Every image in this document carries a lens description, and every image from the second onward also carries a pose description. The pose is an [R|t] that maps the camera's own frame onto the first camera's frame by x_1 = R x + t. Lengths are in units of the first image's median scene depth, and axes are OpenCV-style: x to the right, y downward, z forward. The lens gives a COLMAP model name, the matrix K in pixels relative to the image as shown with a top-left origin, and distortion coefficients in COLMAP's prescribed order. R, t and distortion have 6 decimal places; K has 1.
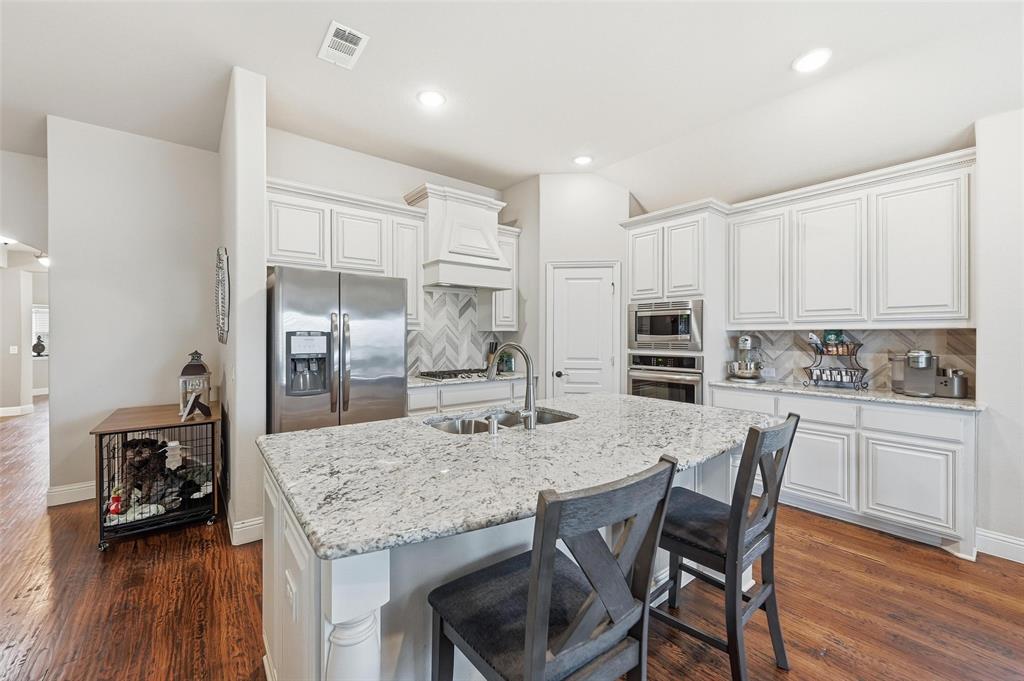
lens RADIAL K [[410.2, 0, 518.3], [0, 410.2, 336.8], [0, 0, 1]] dist [0.000215, -0.000094]
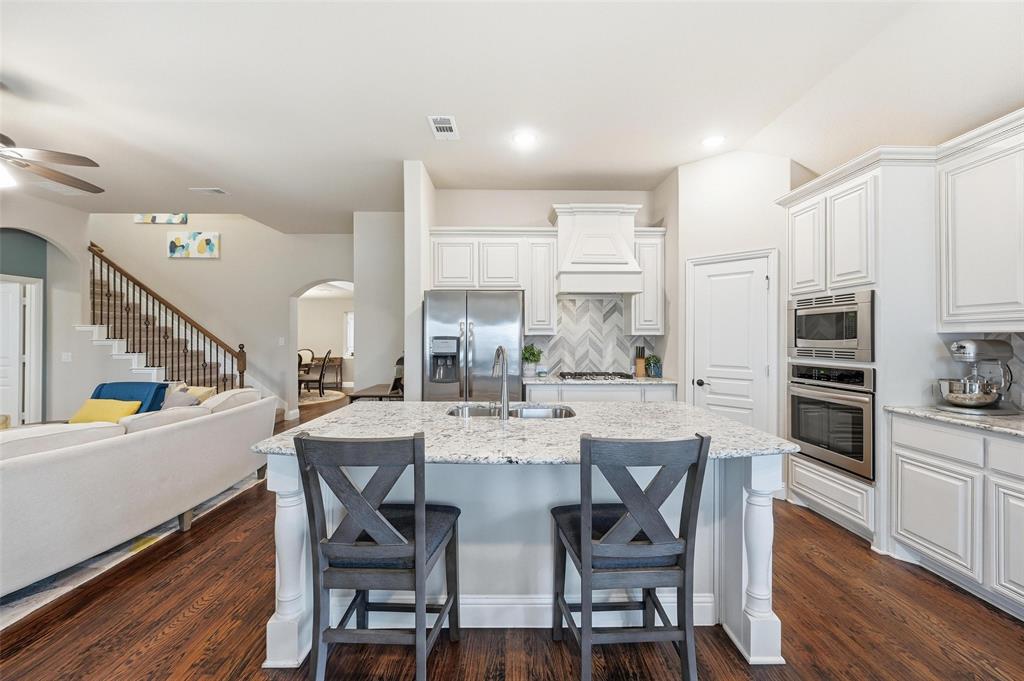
lens RADIAL K [[407.2, 0, 515.4], [0, 407.2, 336.7], [0, 0, 1]] dist [-0.001212, -0.000211]
pose [[0.788929, -0.001890, -0.614481, 0.343768], [-0.003925, 0.999959, -0.008116, -0.001082], [0.614472, 0.008815, 0.788890, 0.049757]]
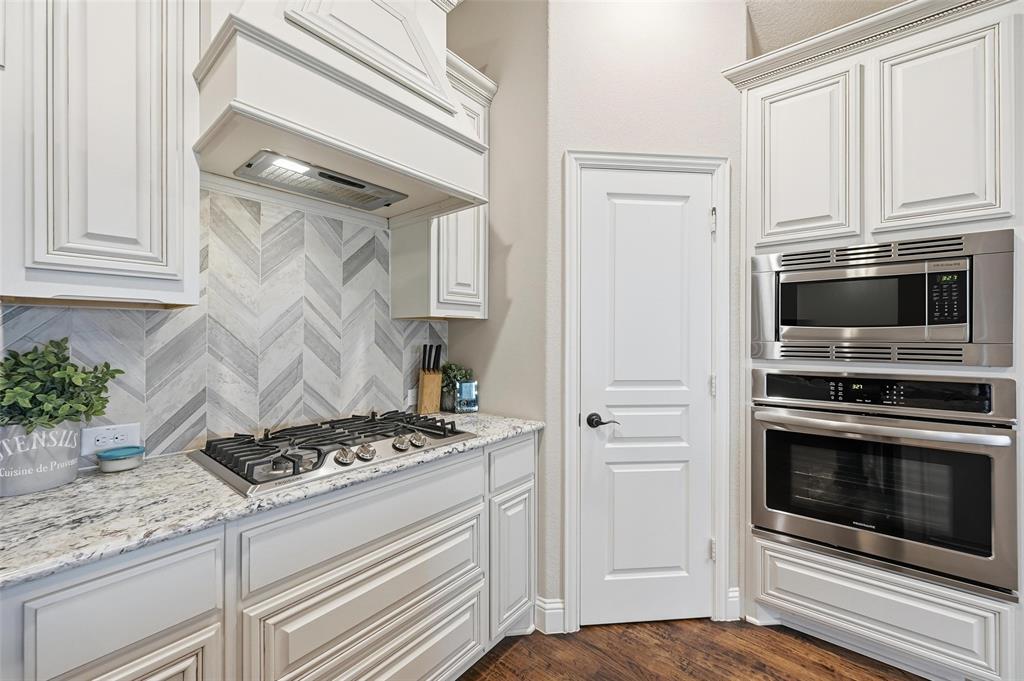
lens RADIAL K [[410.2, 0, 518.3], [0, 410.2, 336.8], [0, 0, 1]] dist [0.000215, -0.000094]
pose [[0.979872, 0.001008, 0.199624, -0.063489], [0.000119, 0.999984, -0.005635, 0.008457], [-0.199627, 0.005545, 0.979856, 0.634479]]
